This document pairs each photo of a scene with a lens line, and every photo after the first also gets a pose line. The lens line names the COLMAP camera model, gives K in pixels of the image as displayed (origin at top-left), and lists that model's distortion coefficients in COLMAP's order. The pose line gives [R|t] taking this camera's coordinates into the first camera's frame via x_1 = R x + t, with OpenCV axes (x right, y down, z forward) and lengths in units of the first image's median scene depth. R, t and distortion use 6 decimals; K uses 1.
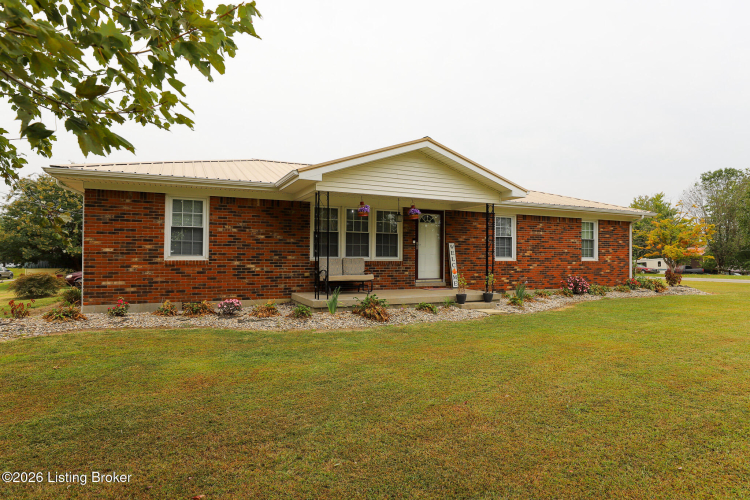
lens RADIAL K [[429.7, 0, 374.6], [0, 429.7, 250.9], [0, 0, 1]] dist [-0.019161, 0.001434]
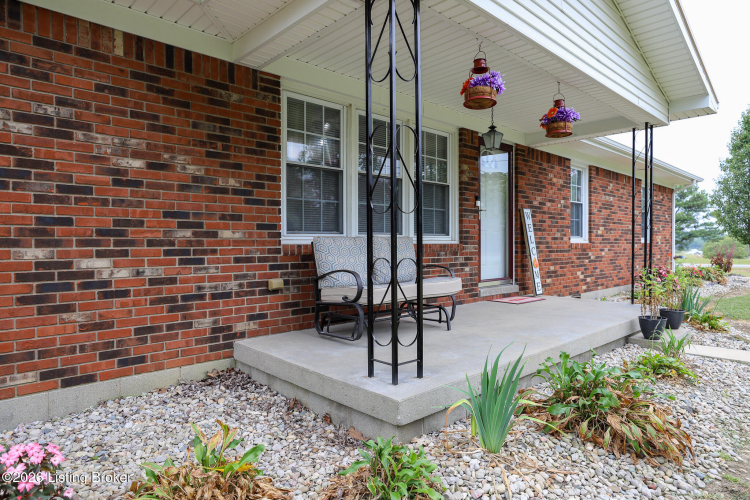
lens RADIAL K [[457.0, 0, 377.7], [0, 457.0, 248.8], [0, 0, 1]] dist [-0.008034, 0.004330]
pose [[0.948259, -0.013630, 0.317206, -0.181381], [0.006692, 0.999714, 0.022950, 0.017322], [-0.317428, -0.019640, 0.948079, 0.575407]]
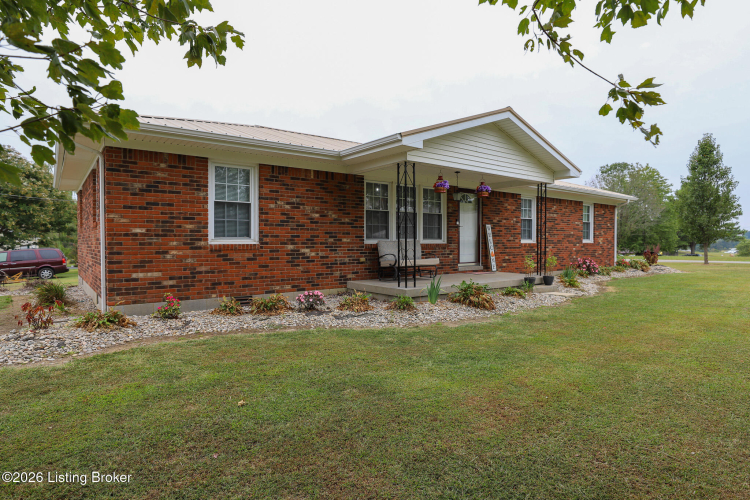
lens RADIAL K [[429.7, 0, 377.1], [0, 429.7, 248.9], [0, 0, 1]] dist [-0.019161, 0.001434]
pose [[0.973879, -0.011272, 0.226786, -0.300141], [0.005089, 0.999600, 0.027831, 0.008444], [-0.227009, -0.025950, 0.973547, 0.137891]]
